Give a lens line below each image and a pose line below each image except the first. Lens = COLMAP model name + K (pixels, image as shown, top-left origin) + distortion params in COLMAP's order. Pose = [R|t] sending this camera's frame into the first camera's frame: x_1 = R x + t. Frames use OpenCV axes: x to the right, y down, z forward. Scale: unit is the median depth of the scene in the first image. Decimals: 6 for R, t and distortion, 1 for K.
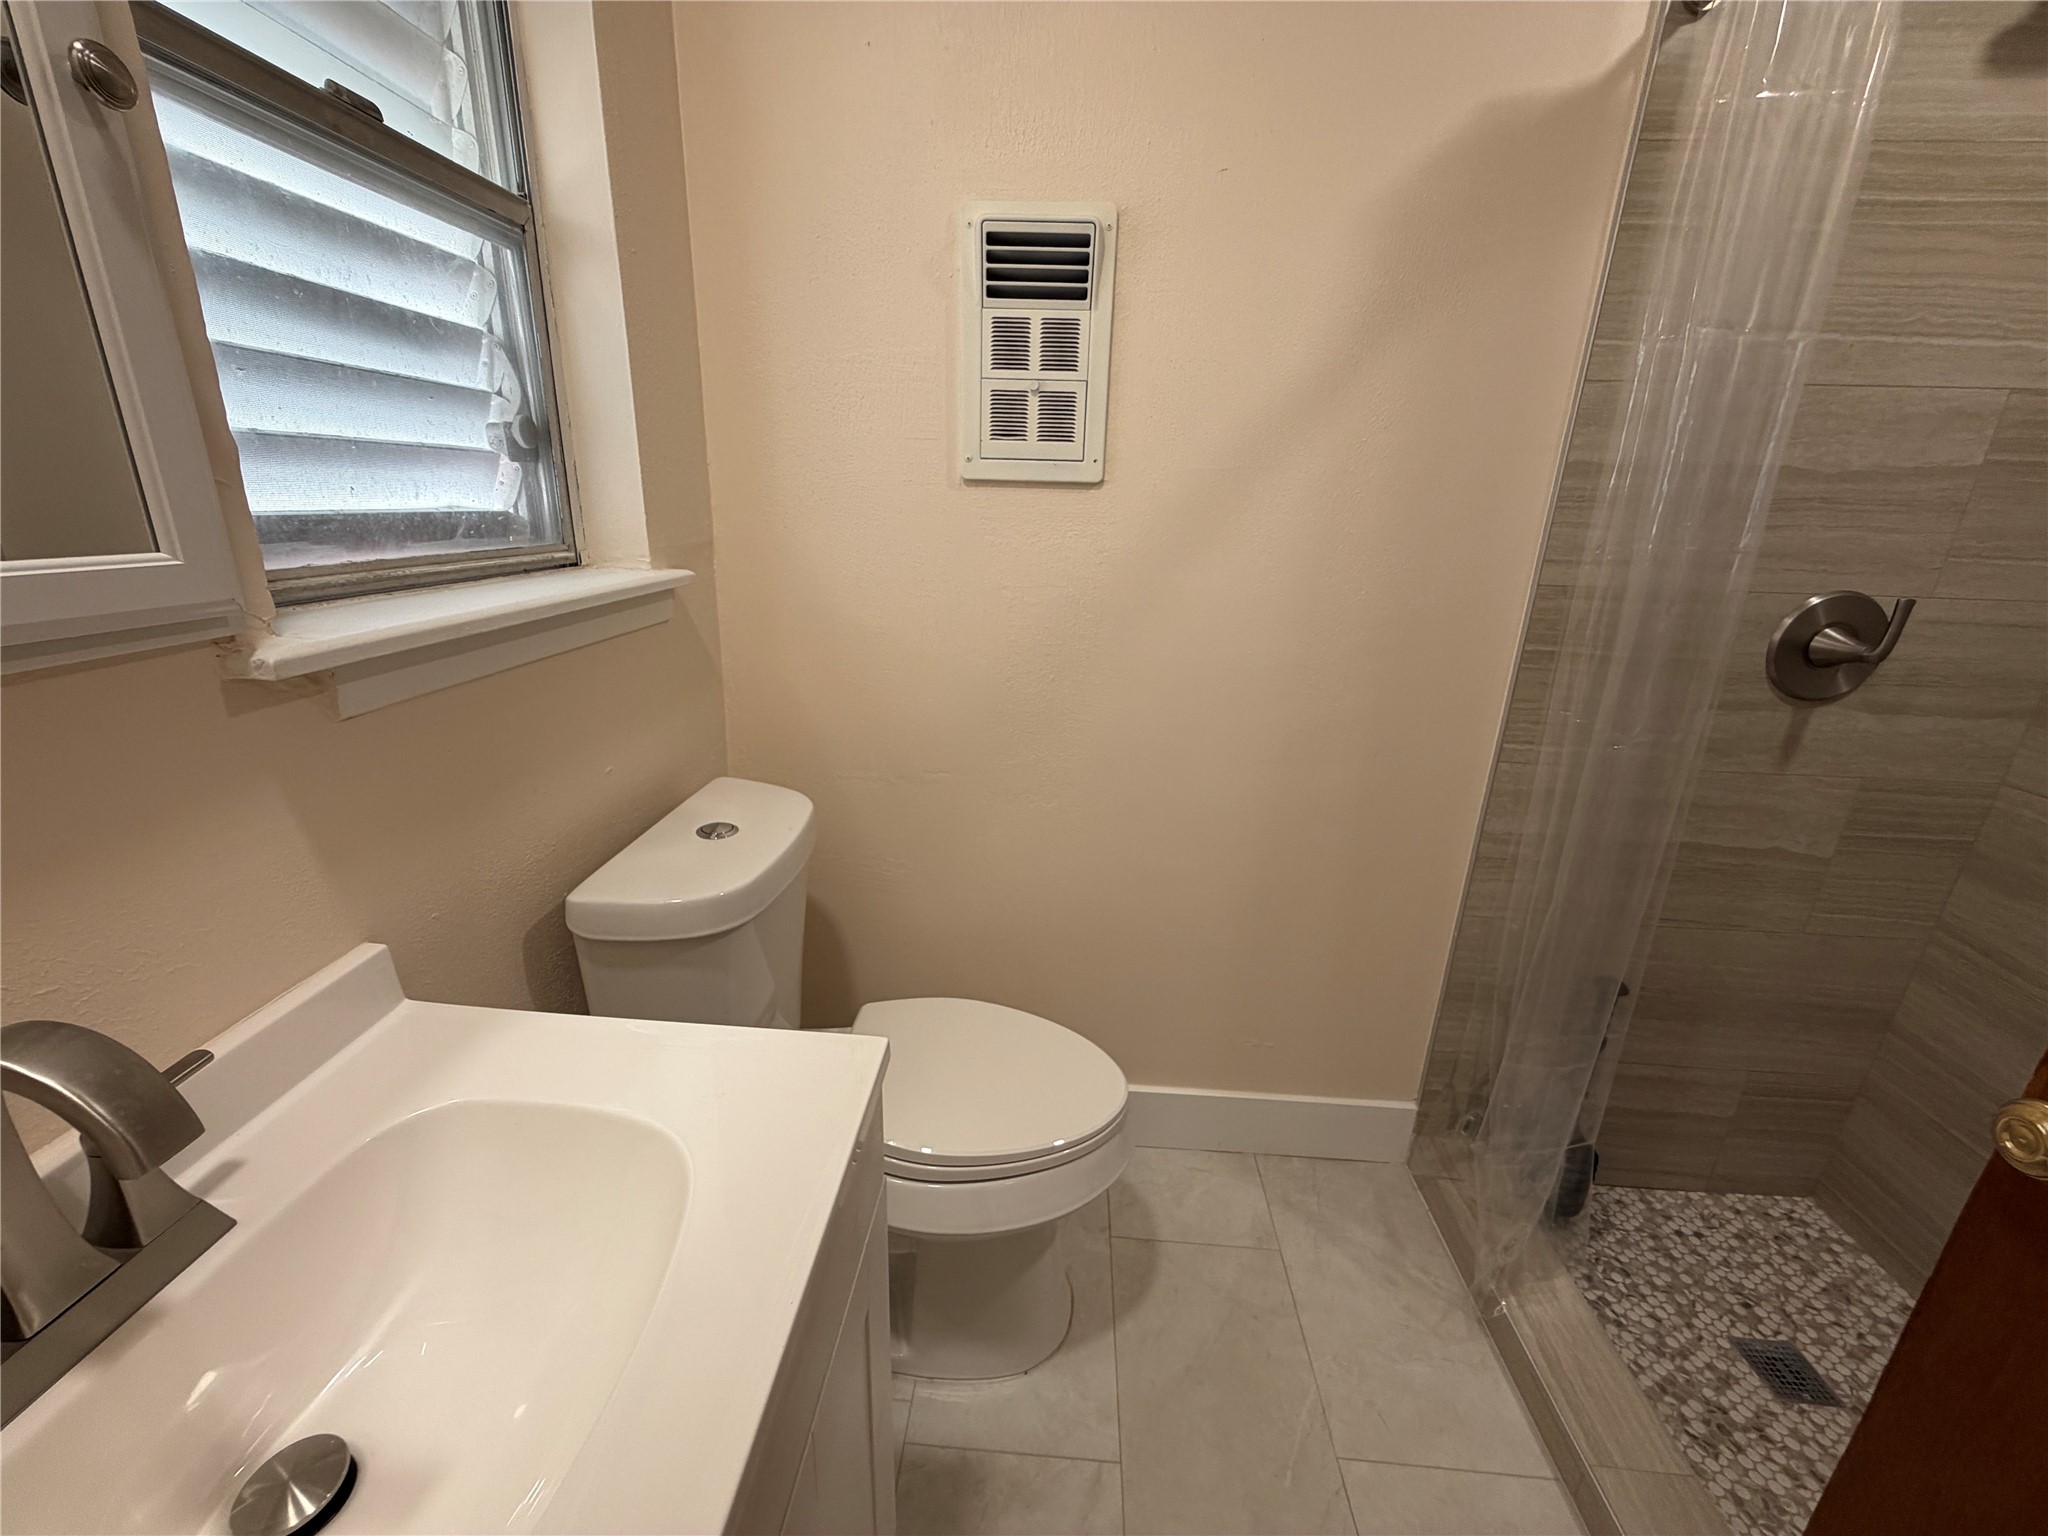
lens RADIAL K [[814.5, 0, 1022.6], [0, 814.5, 760.4], [0, 0, 1]] dist [0.000757, 0.000157]
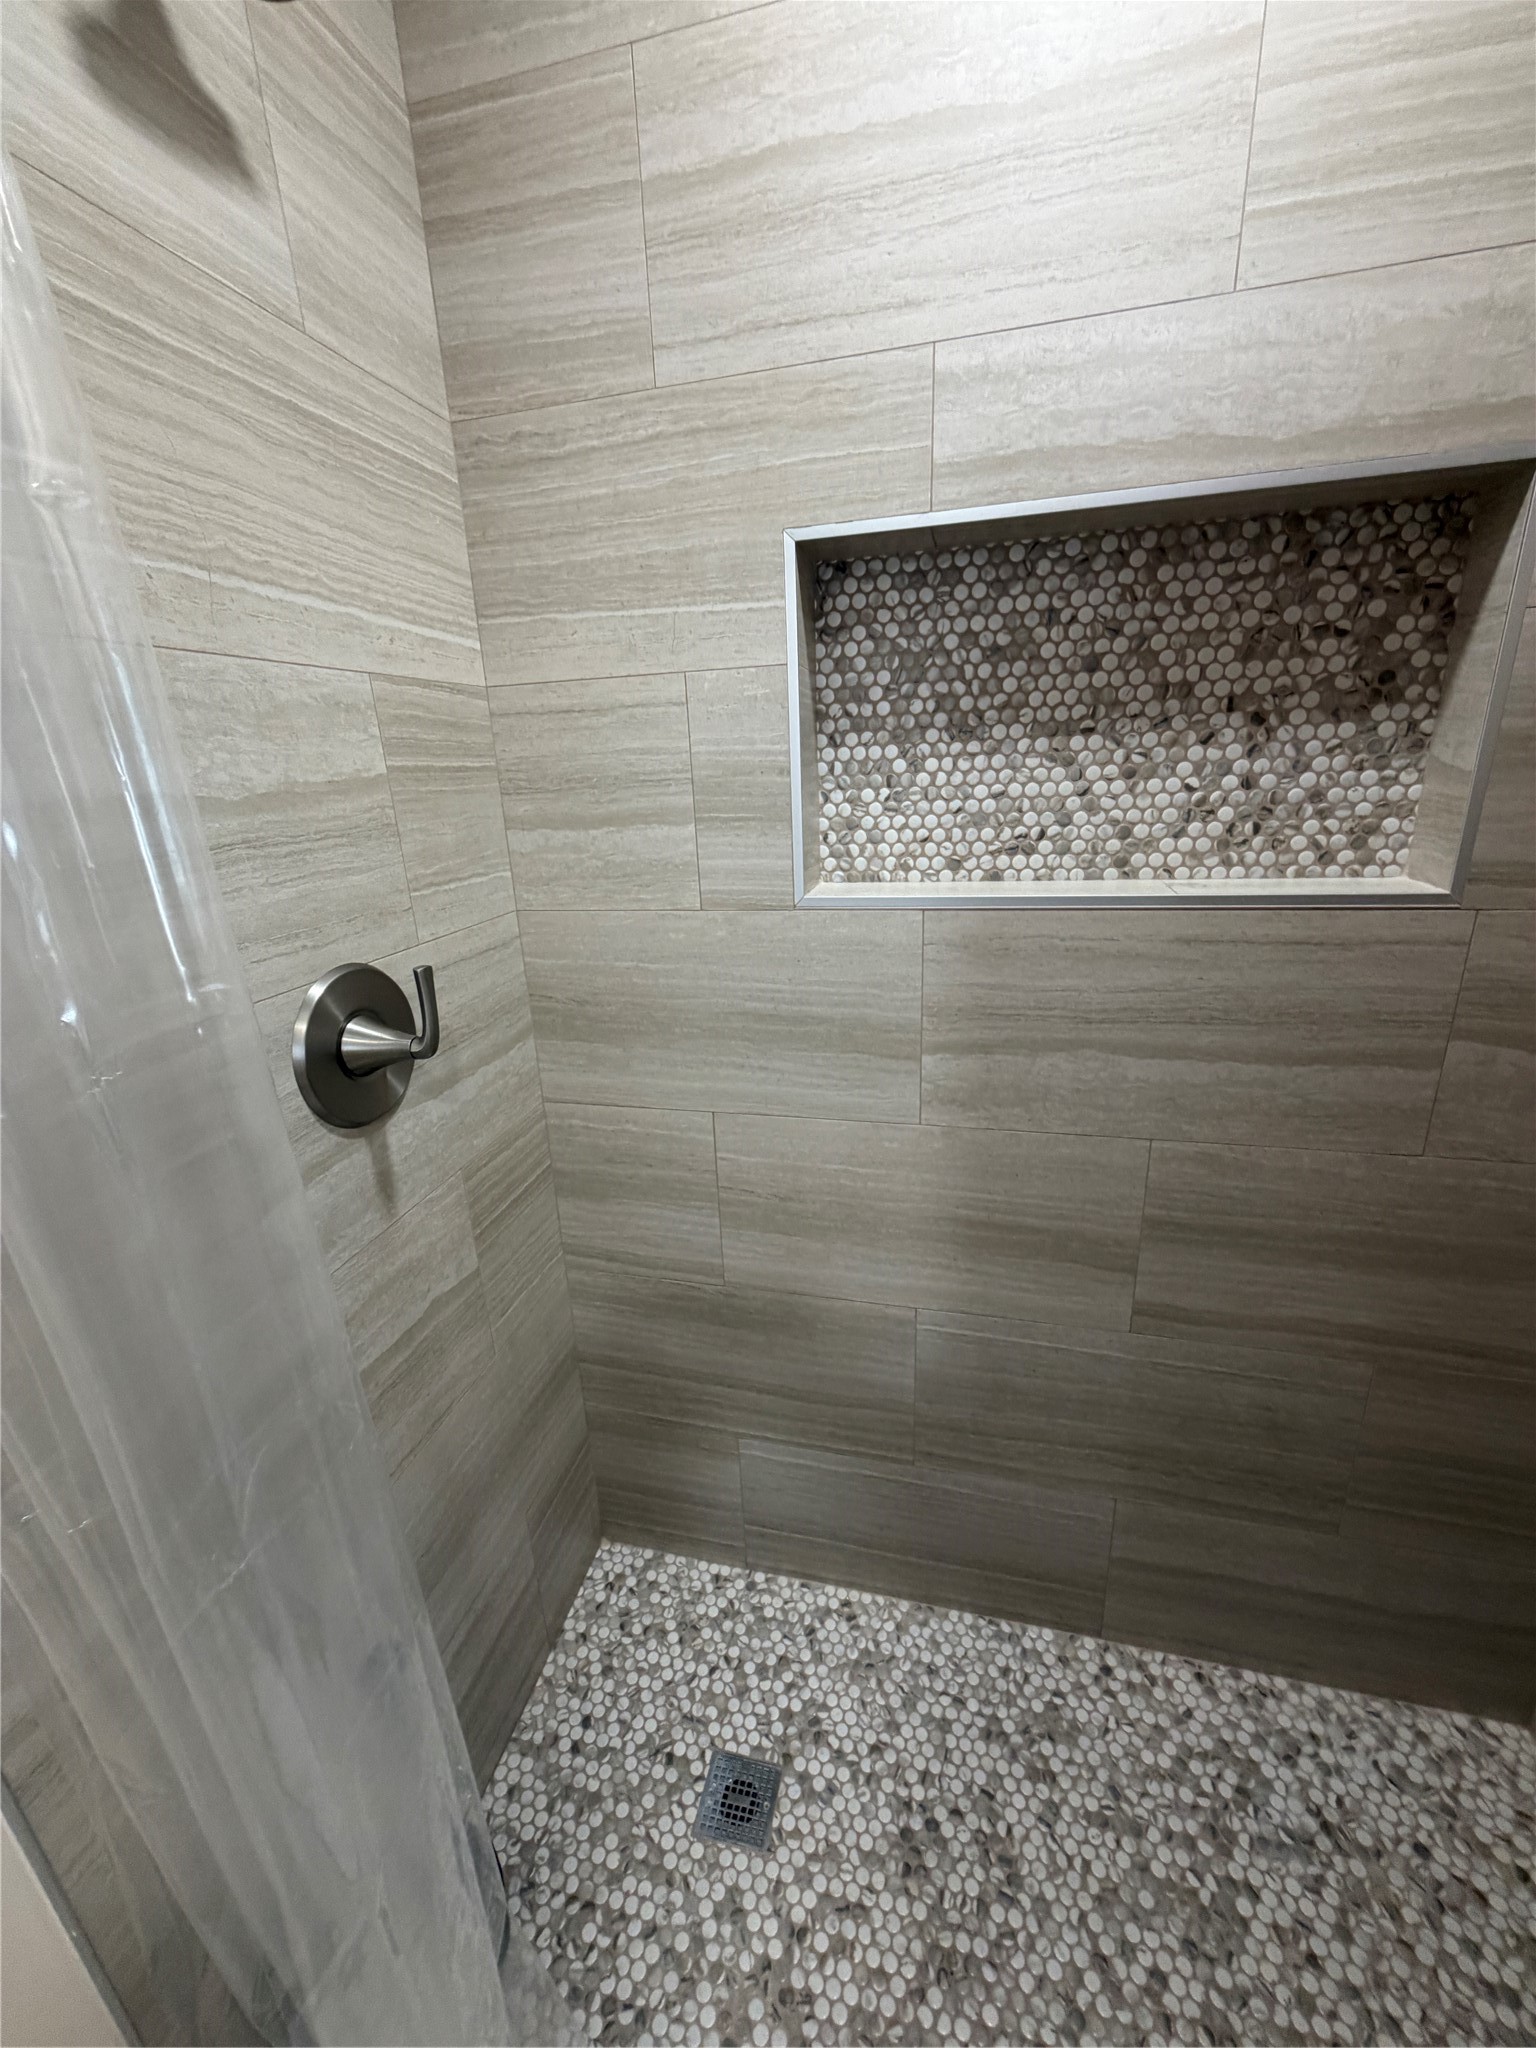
lens RADIAL K [[814.5, 0, 770.5], [0, 814.5, 1031.8], [0, 0, 1]] dist [0.000757, 0.000157]
pose [[0.179869, -0.345517, 0.921013, 0.435086], [0.363483, 0.893365, 0.264158, -0.205457], [-0.914072, 0.287259, 0.286278, 0.497067]]
